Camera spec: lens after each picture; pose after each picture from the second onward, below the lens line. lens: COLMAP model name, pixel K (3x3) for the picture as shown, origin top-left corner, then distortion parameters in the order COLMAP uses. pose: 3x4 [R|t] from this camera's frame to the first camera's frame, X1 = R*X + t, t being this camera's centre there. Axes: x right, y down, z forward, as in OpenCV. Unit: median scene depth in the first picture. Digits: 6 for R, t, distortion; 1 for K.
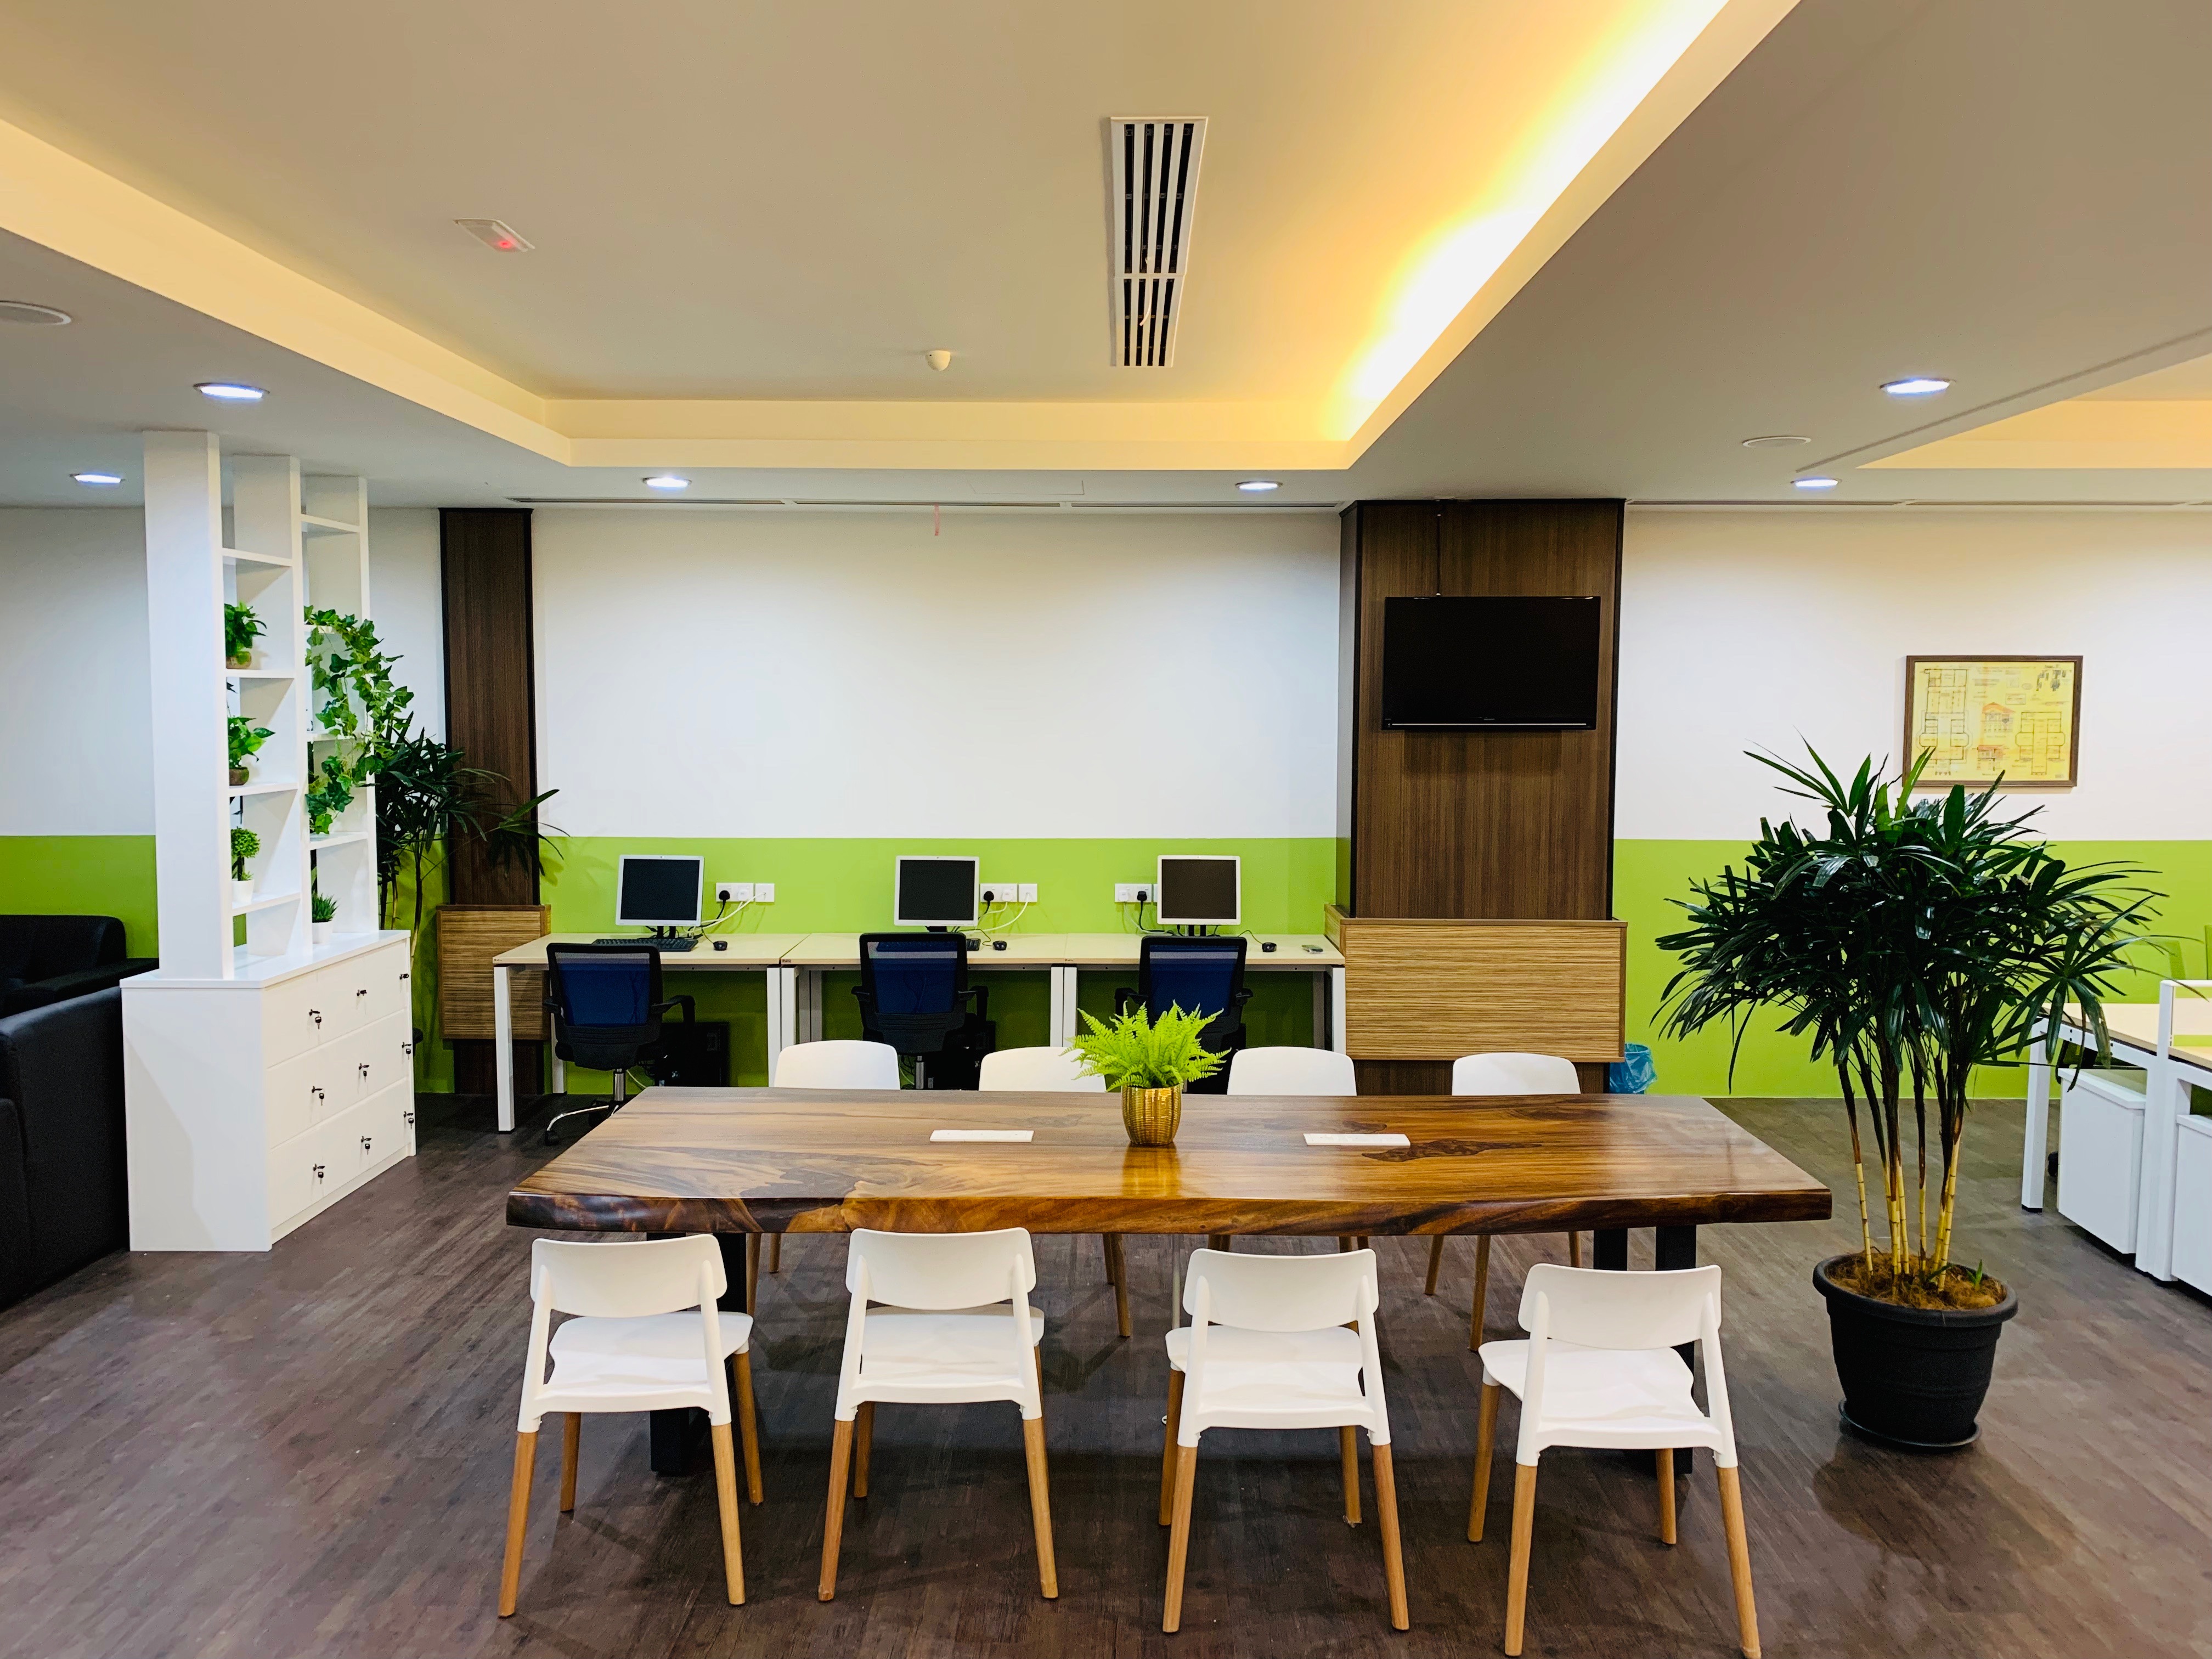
lens RADIAL K [[1675.0, 0, 1111.8], [0, 1675.0, 822.0], [0, 0, 1]] dist [0.010668, -0.004538]
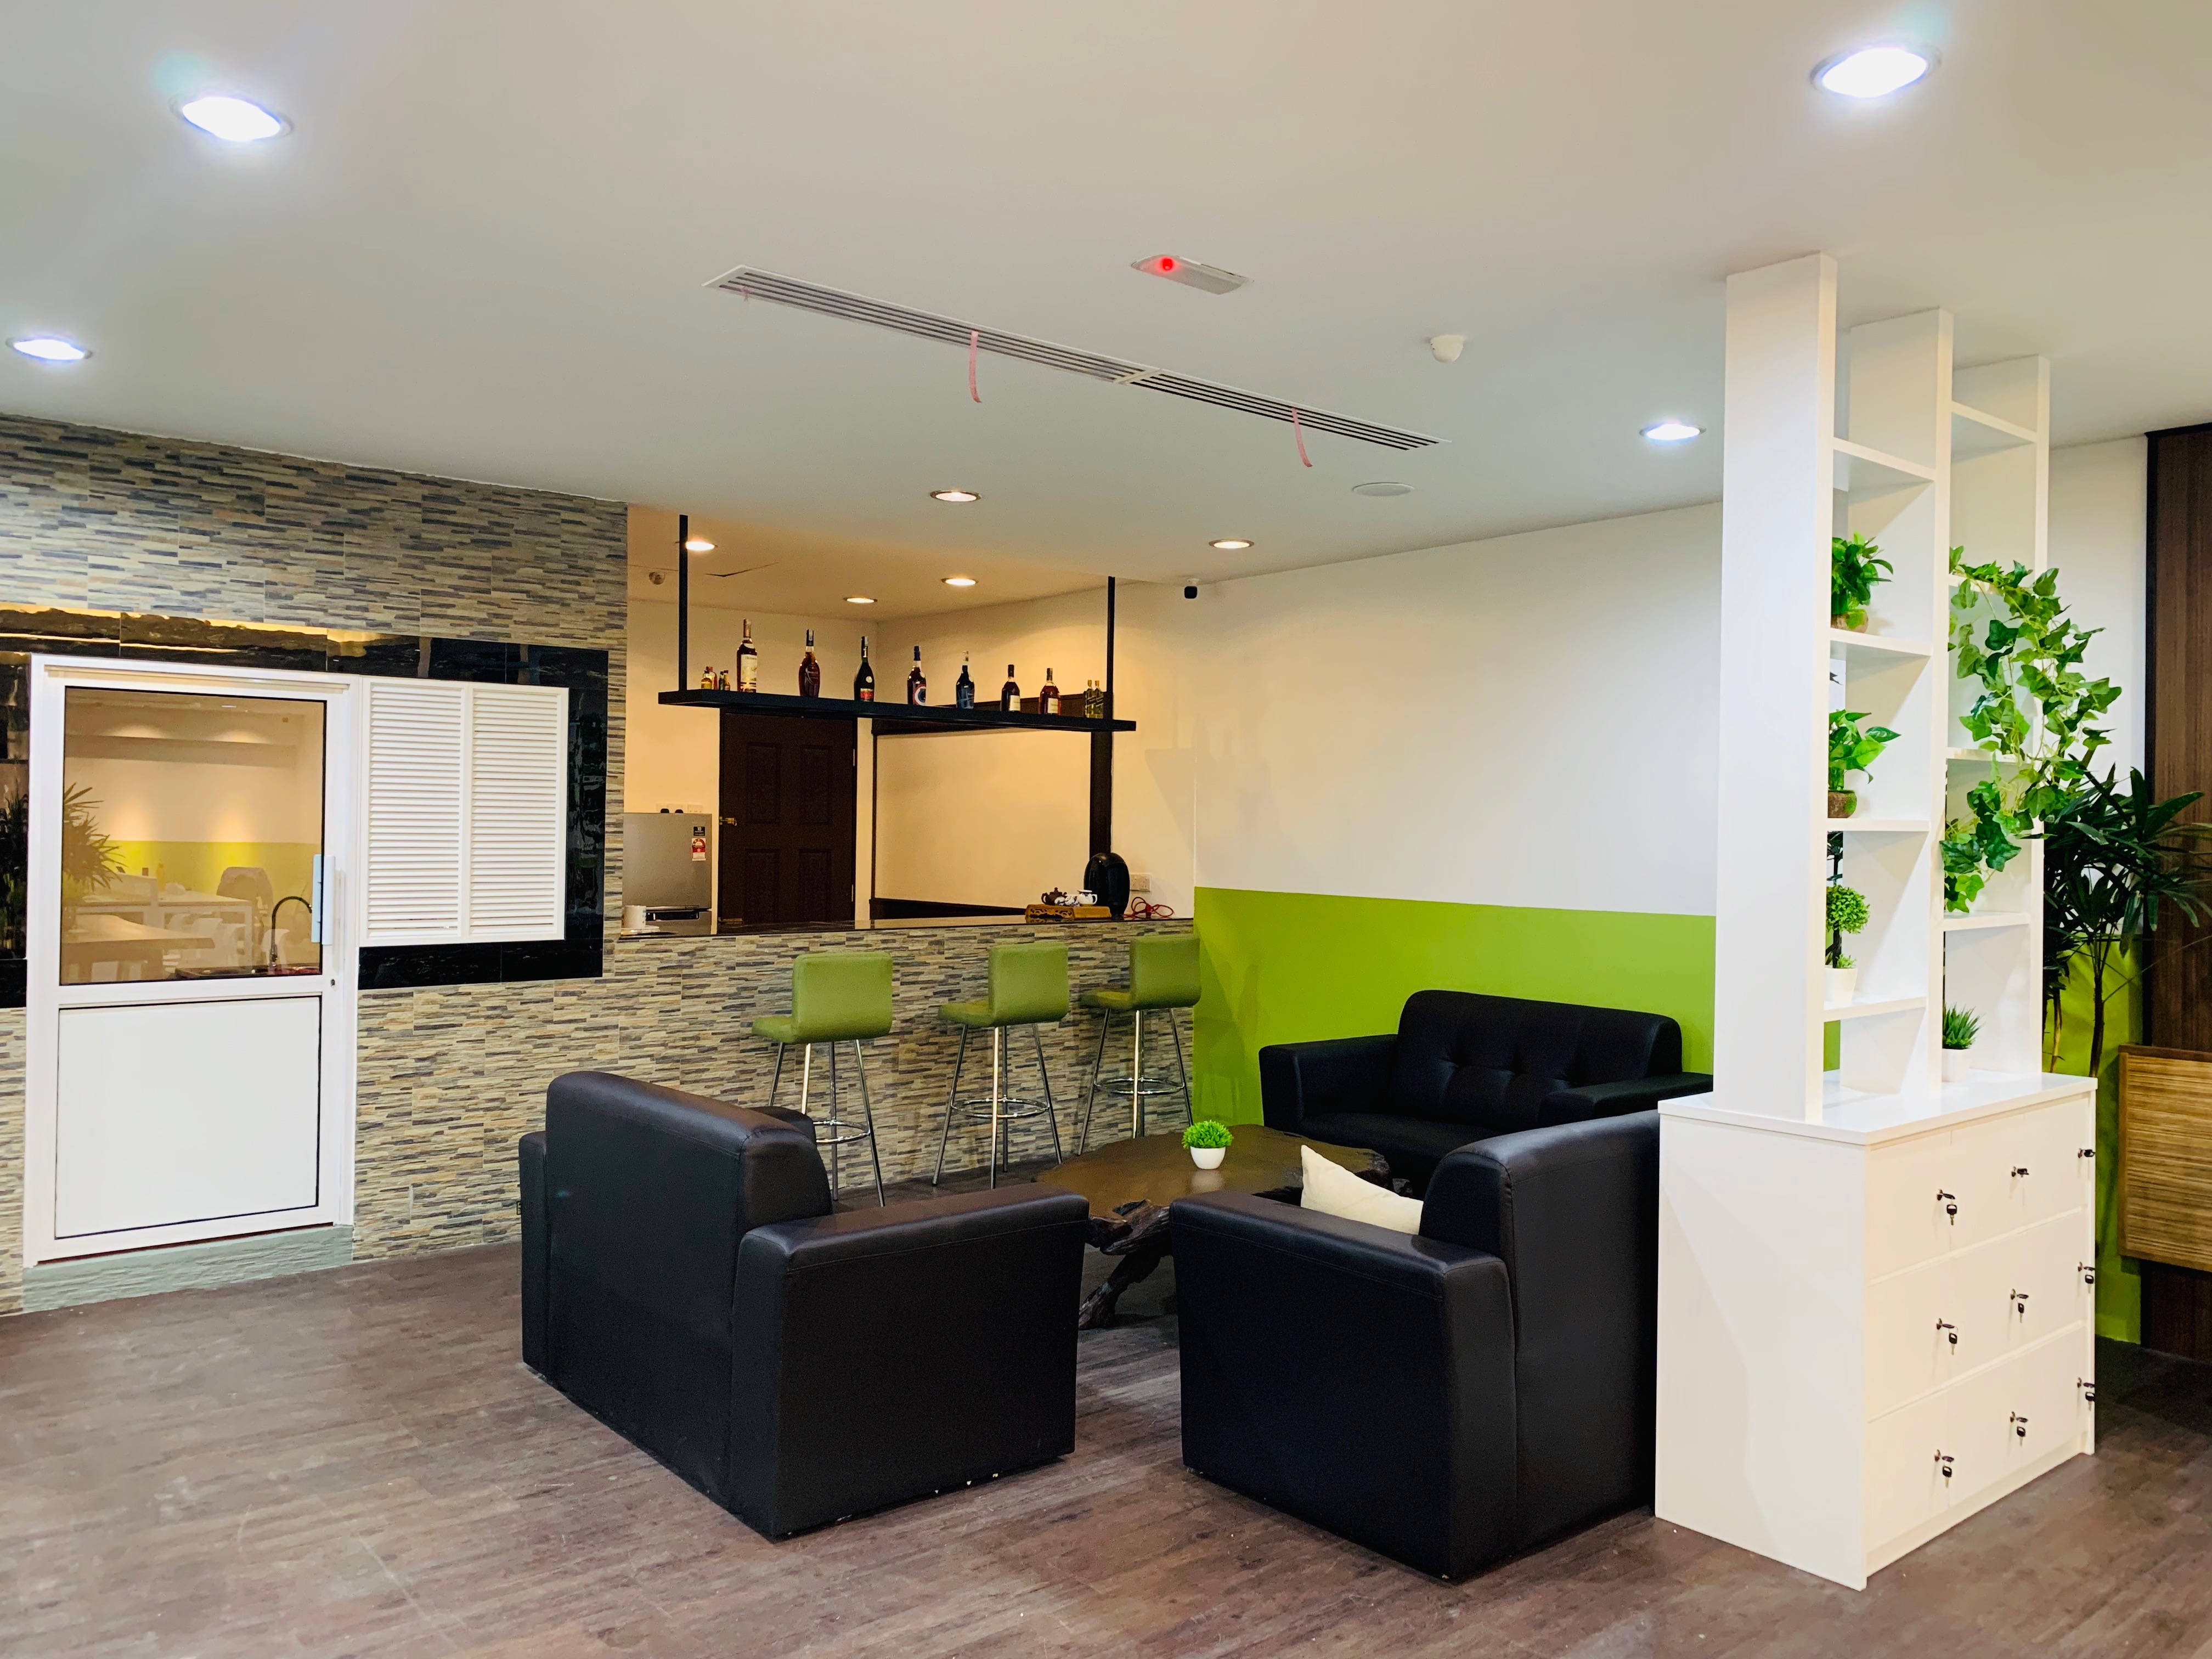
lens RADIAL K [[1675.0, 0, 1118.0], [0, 1675.0, 822.7], [0, 0, 1]] dist [0.010668, -0.004538]
pose [[0.643694, 0.000344, -0.765283, -0.193863], [-0.063011, 0.996628, -0.052551, 0.028382], [0.762685, 0.082048, 0.641545, 0.354868]]
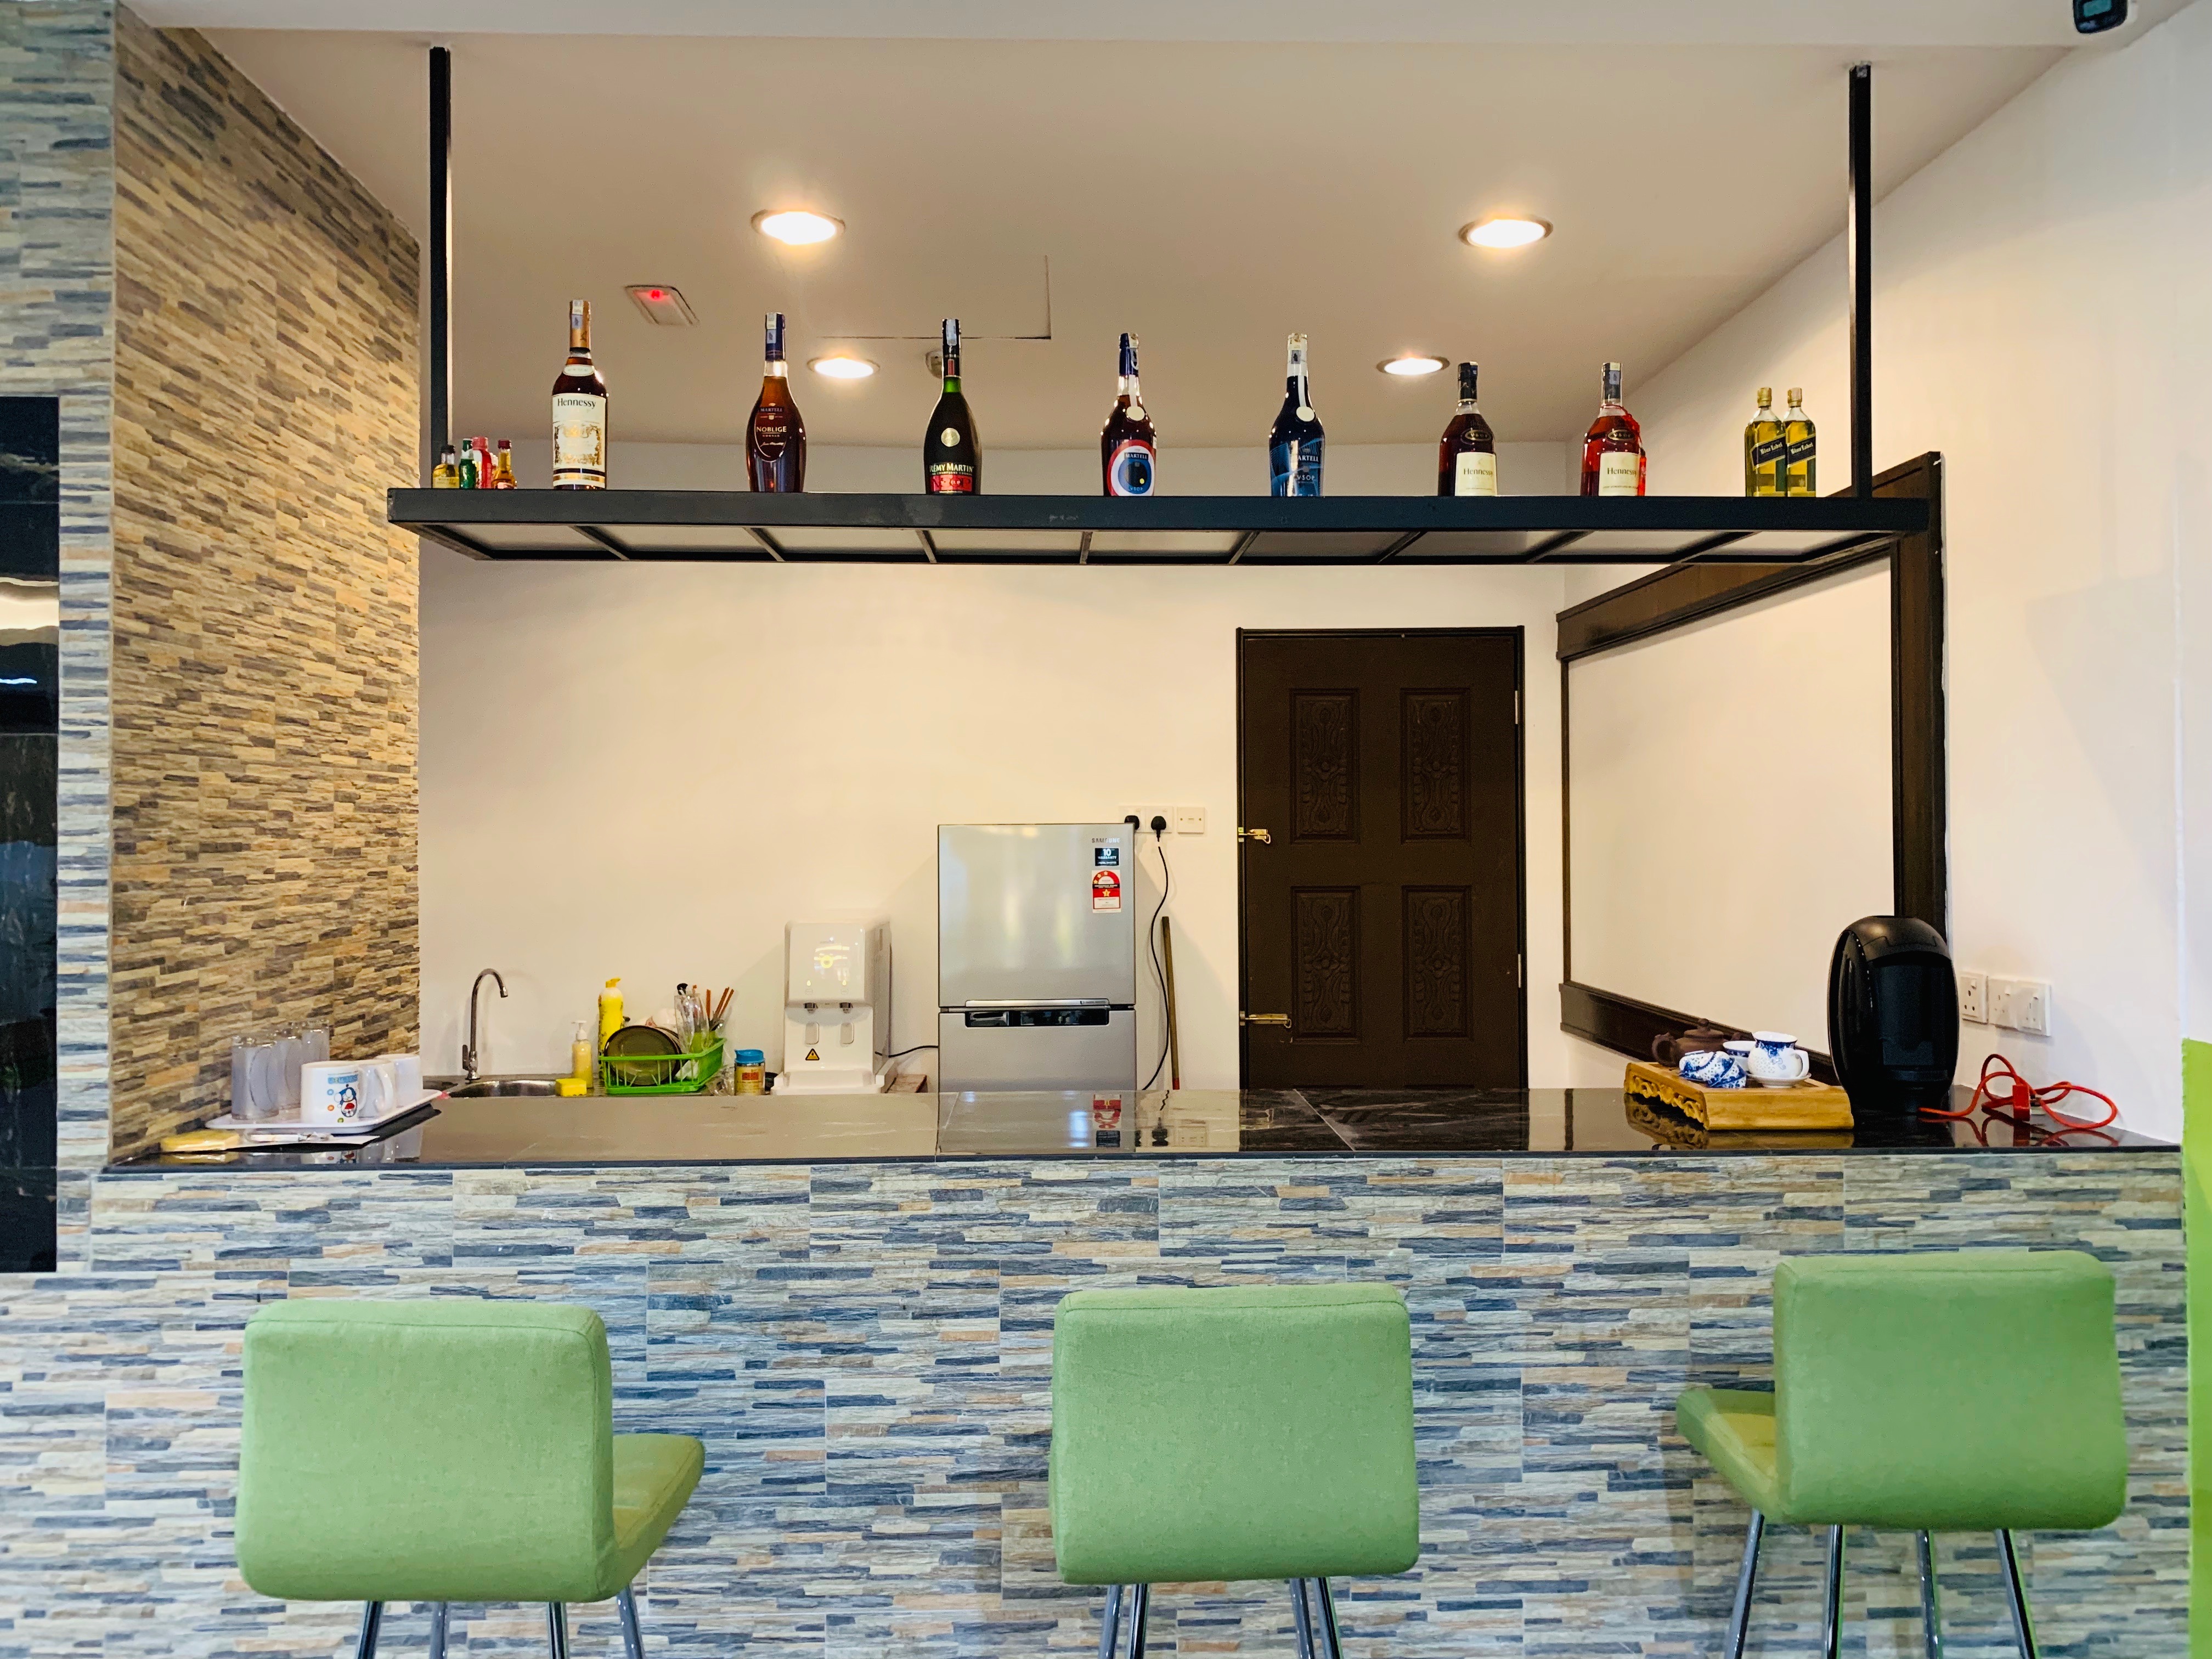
lens RADIAL K [[1675.0, 0, 1109.6], [0, 1675.0, 825.1], [0, 0, 1]] dist [0.010668, -0.004538]
pose [[0.020970, -0.010625, -0.999724, -0.366342], [-0.064440, 0.997850, -0.011957, 0.013267], [0.997701, 0.064673, 0.020240, 0.542131]]
